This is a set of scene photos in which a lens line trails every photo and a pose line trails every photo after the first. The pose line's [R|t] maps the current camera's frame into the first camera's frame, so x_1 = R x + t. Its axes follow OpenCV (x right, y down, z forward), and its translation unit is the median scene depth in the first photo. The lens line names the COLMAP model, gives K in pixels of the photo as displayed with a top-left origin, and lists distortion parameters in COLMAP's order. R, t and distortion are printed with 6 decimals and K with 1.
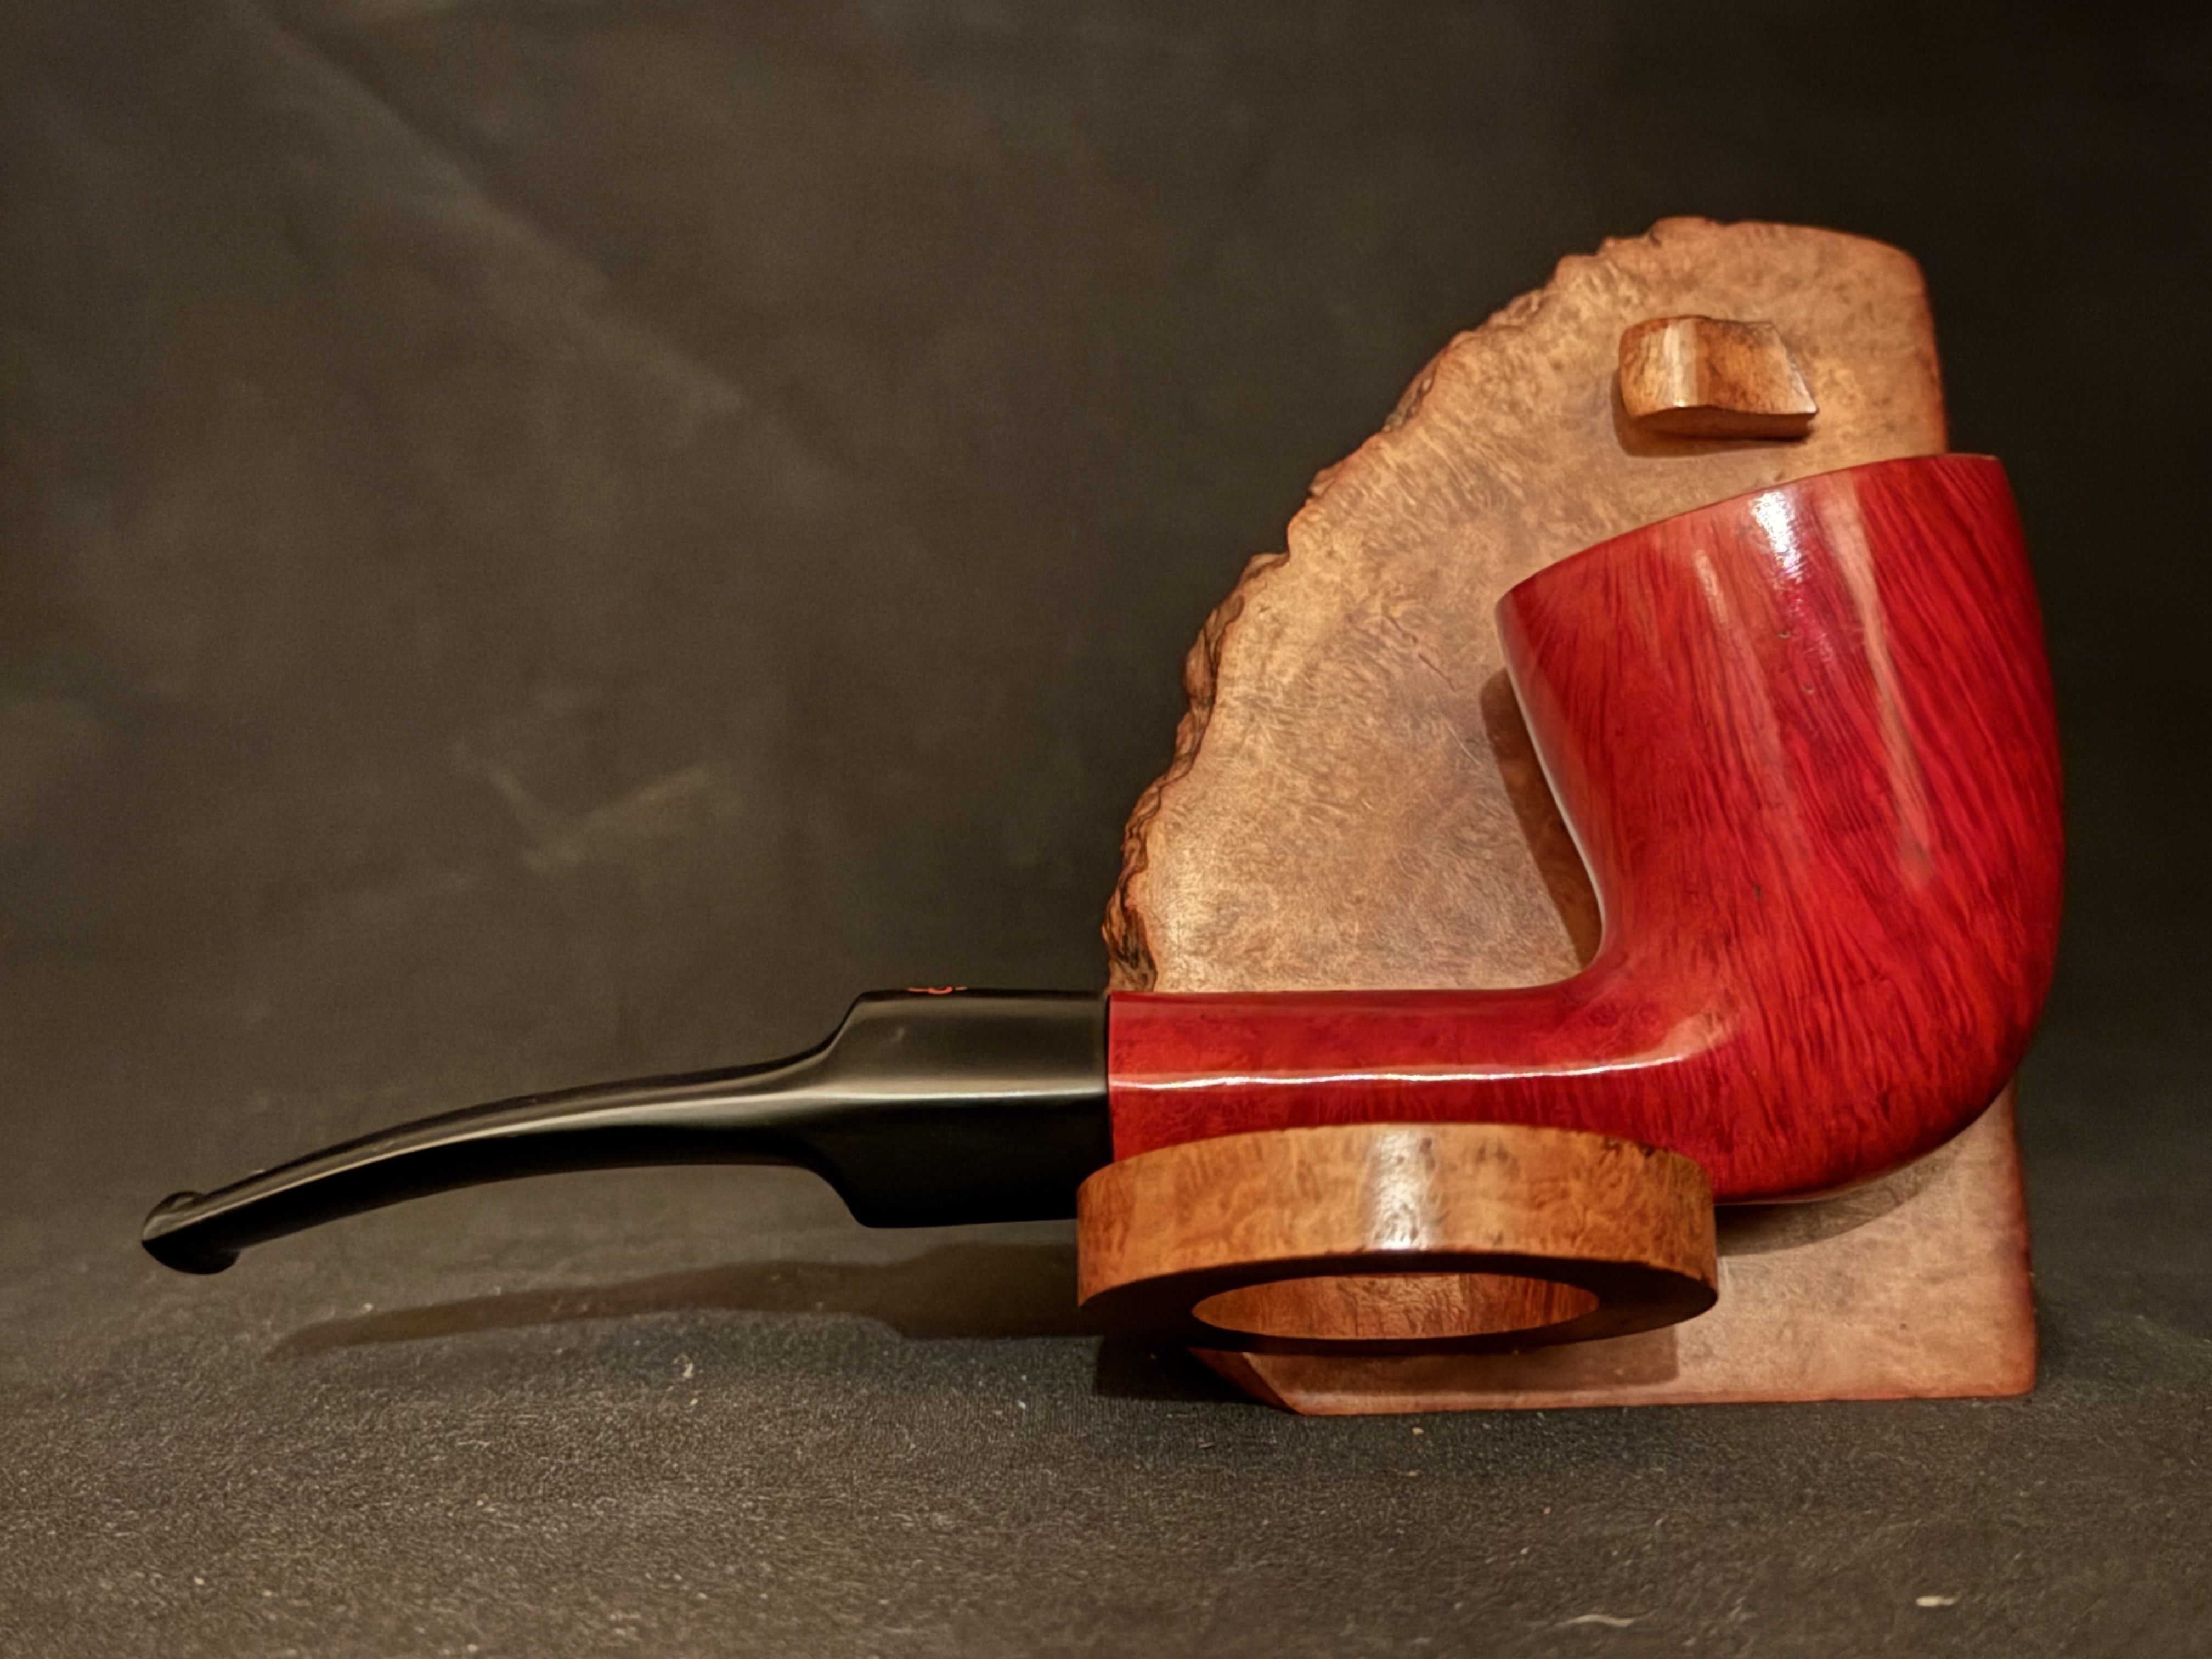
lens RADIAL K [[3444.4, 0, 1106.0], [0, 3444.4, 829.5], [0, 0, 1]] dist [0.112485, -0.009125]
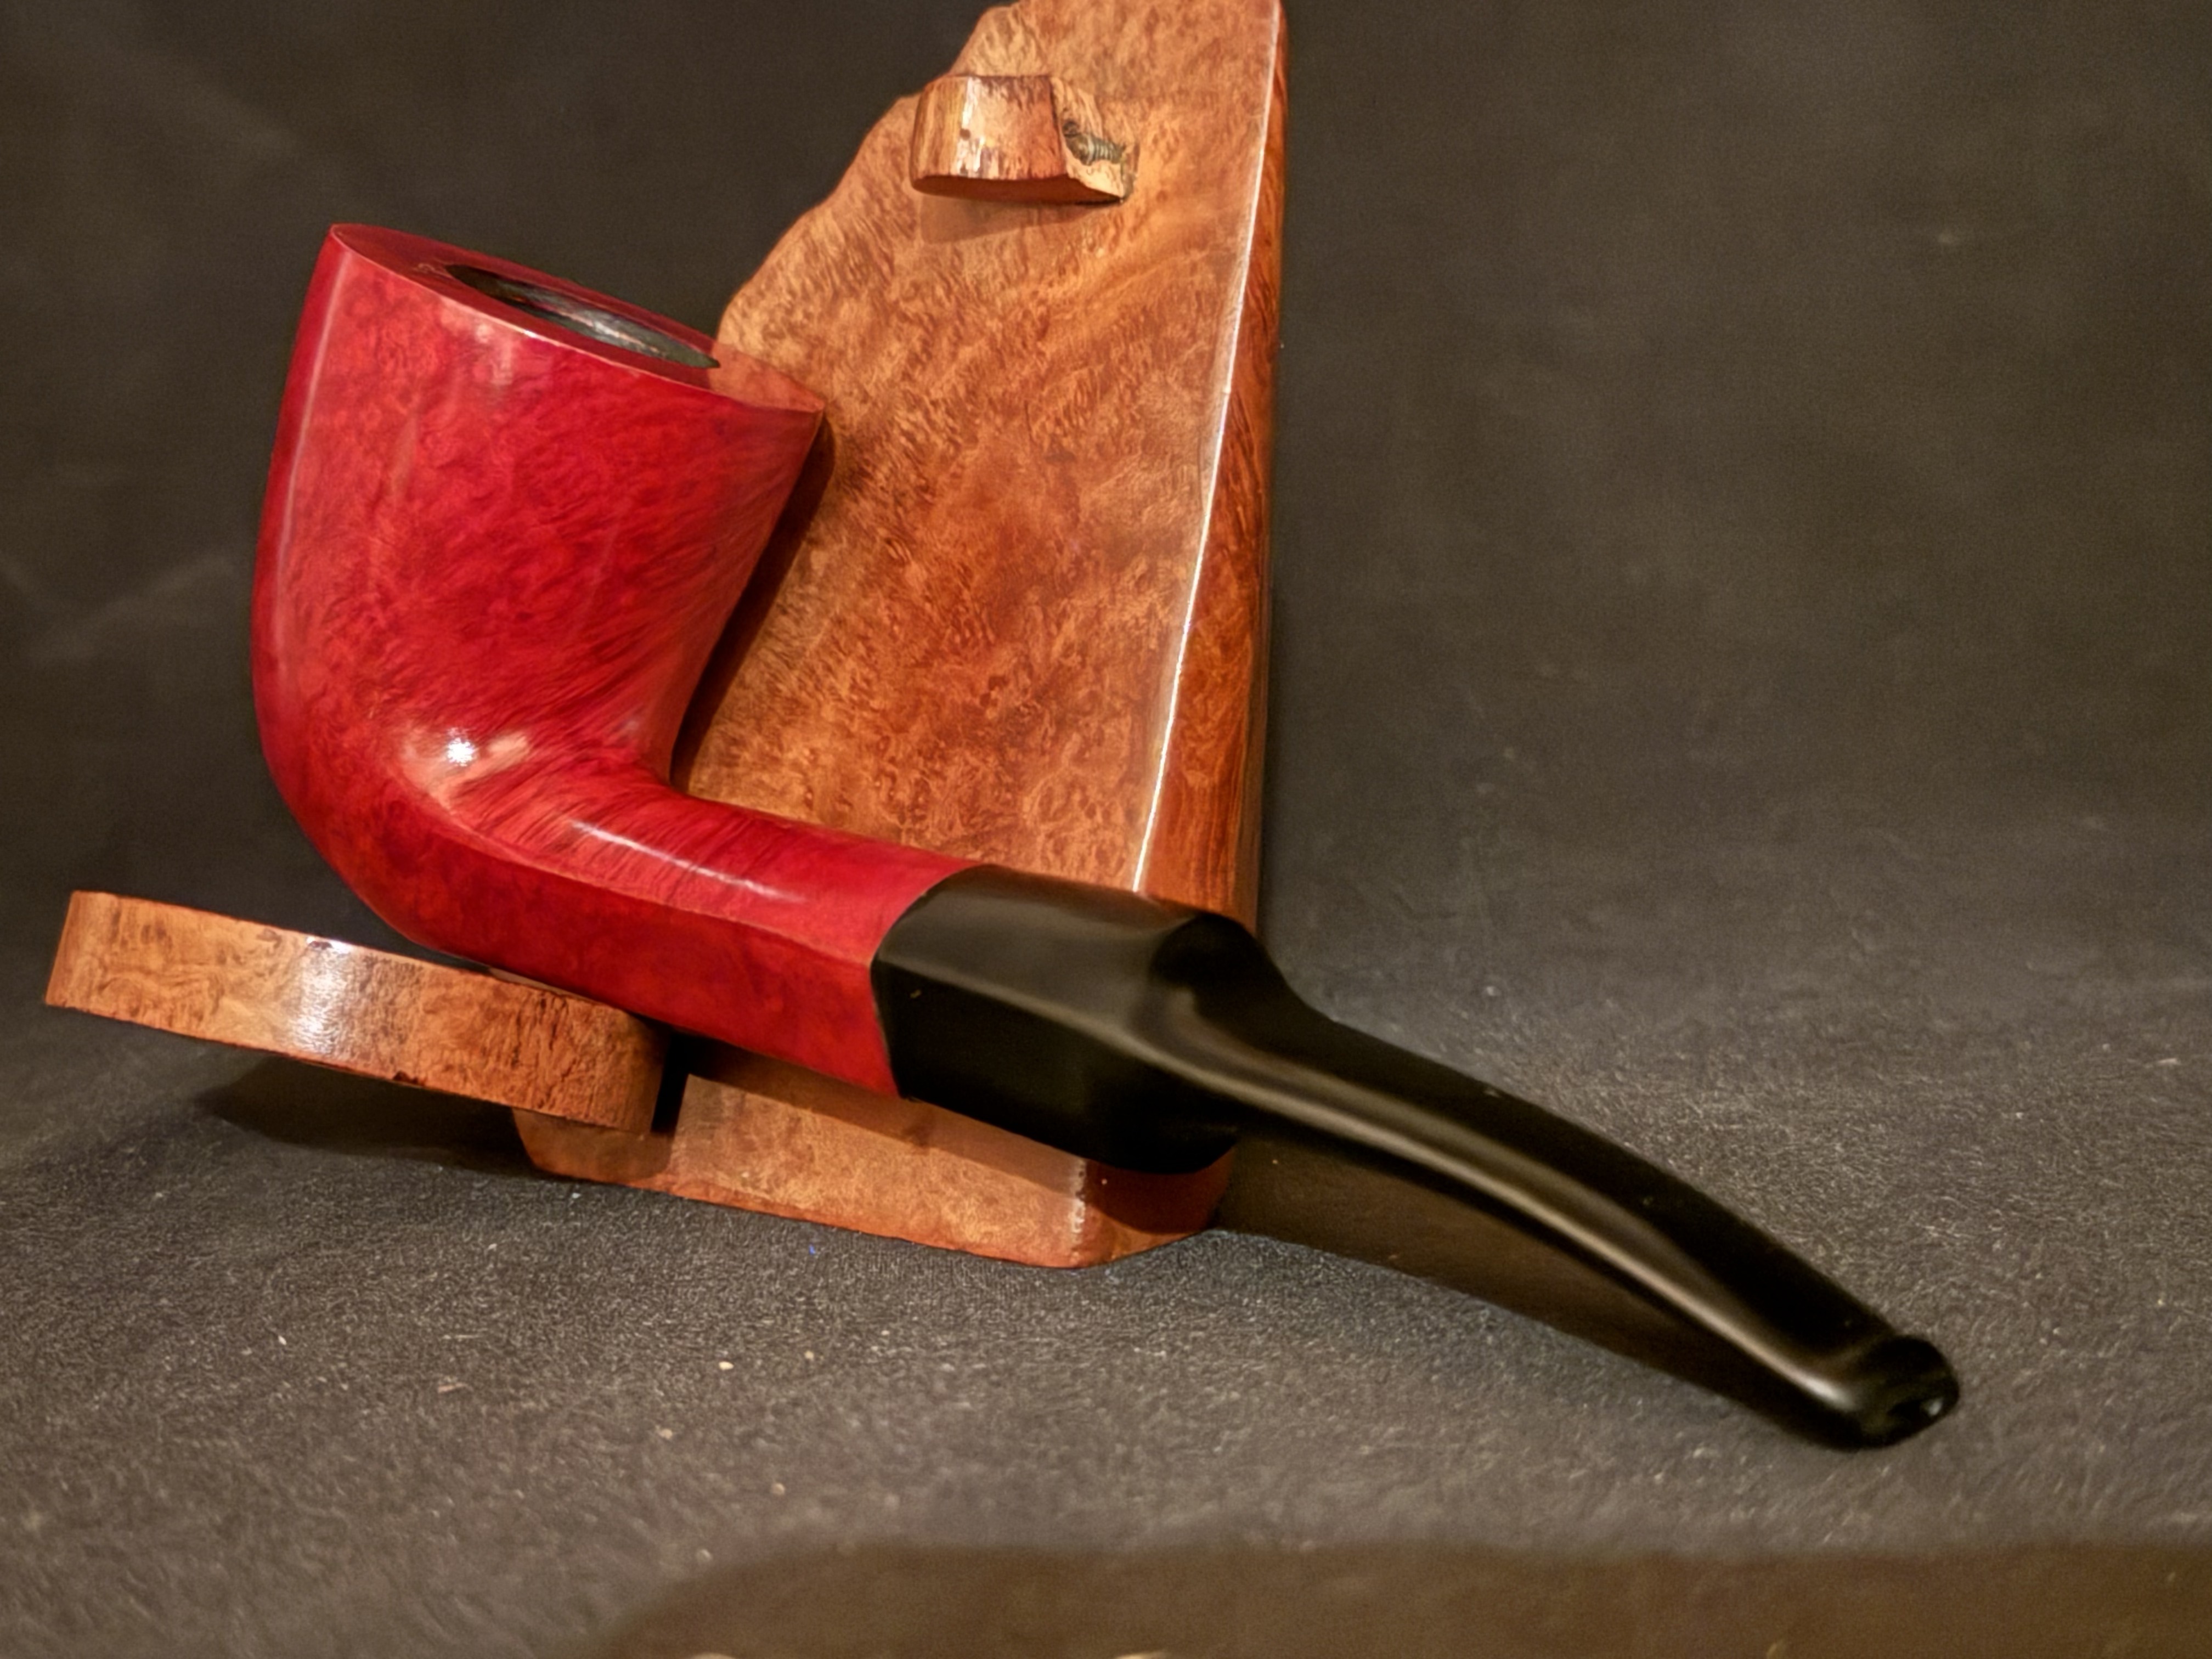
lens RADIAL K [[3355.1, 0, 1106.0], [0, 3355.1, 829.5], [0, 0, 1]] dist [0.130857, 0.009190]
pose [[0.719794, 0.088783, -0.688487, 0.826893], [-0.024135, 0.994389, 0.102998, -0.041065], [0.693768, -0.057521, 0.717898, 0.362263]]
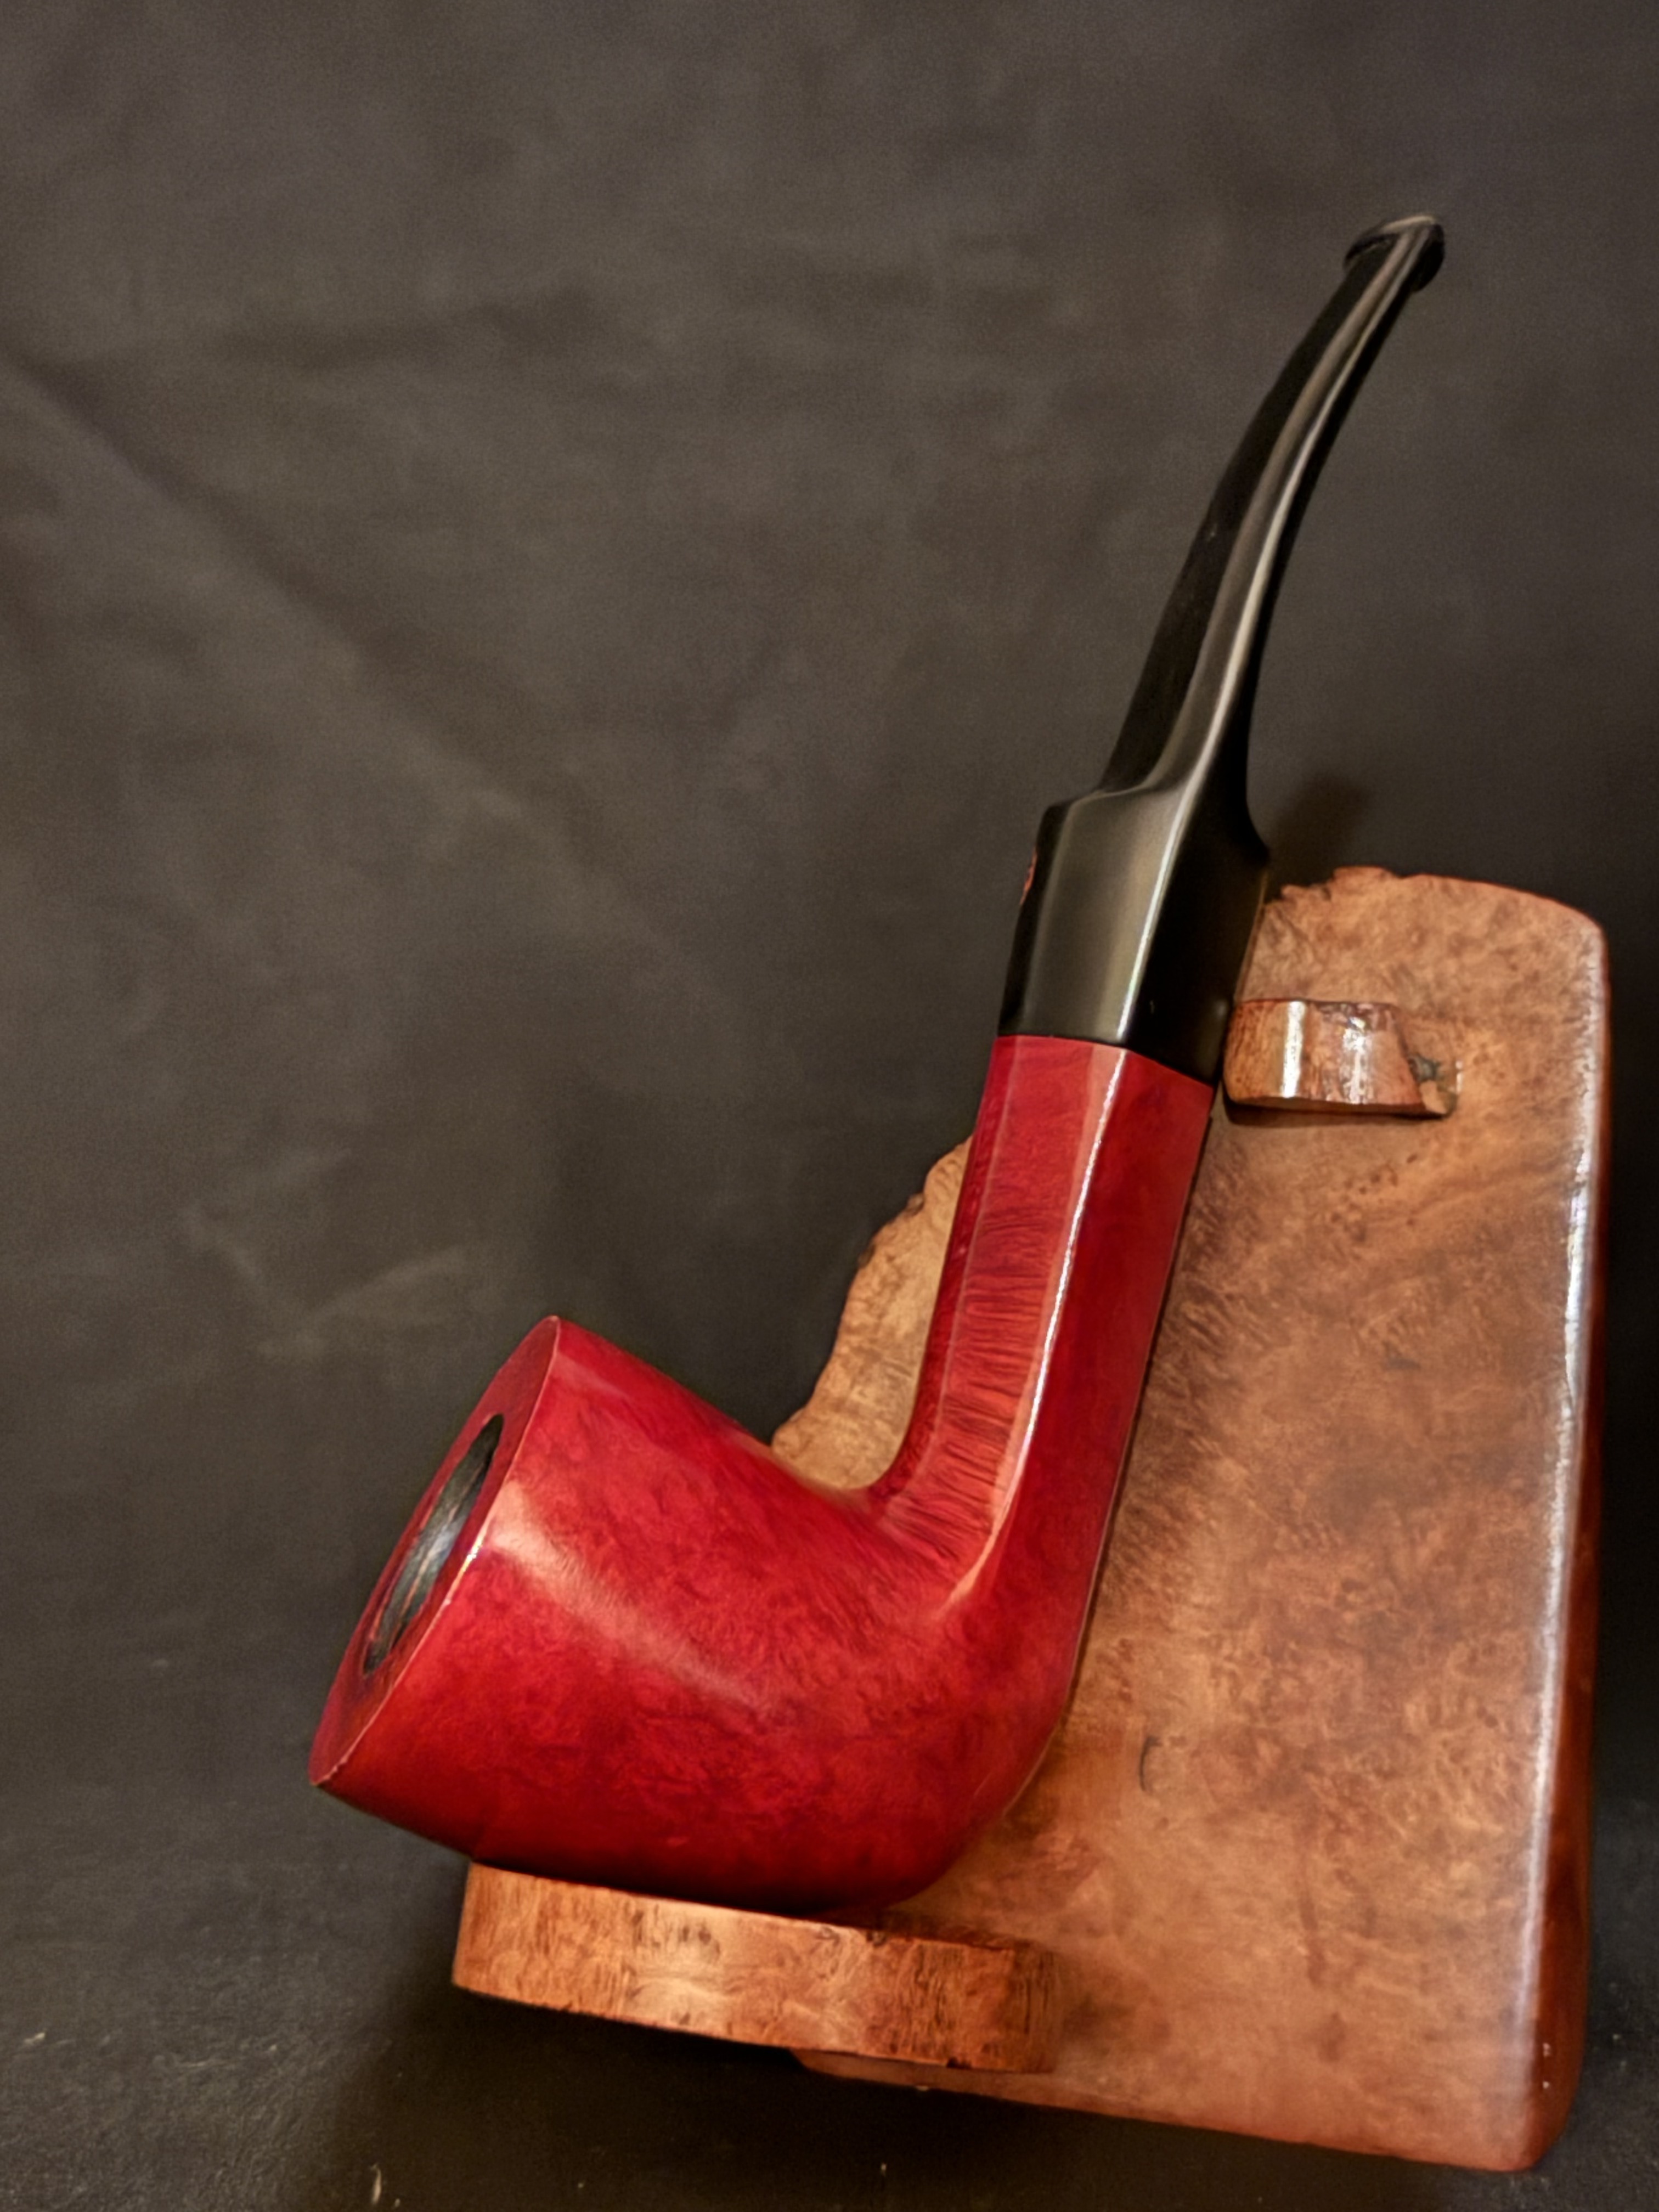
lens RADIAL K [[3772.5, 0, 829.5], [0, 3772.5, 1106.0], [0, 0, 1]] dist [0.115073, -0.116671]
pose [[0.901189, 0.064946, -0.428534, 0.498367], [-0.025525, 0.994946, 0.097110, -0.214566], [0.432675, -0.076576, 0.898292, 0.001128]]
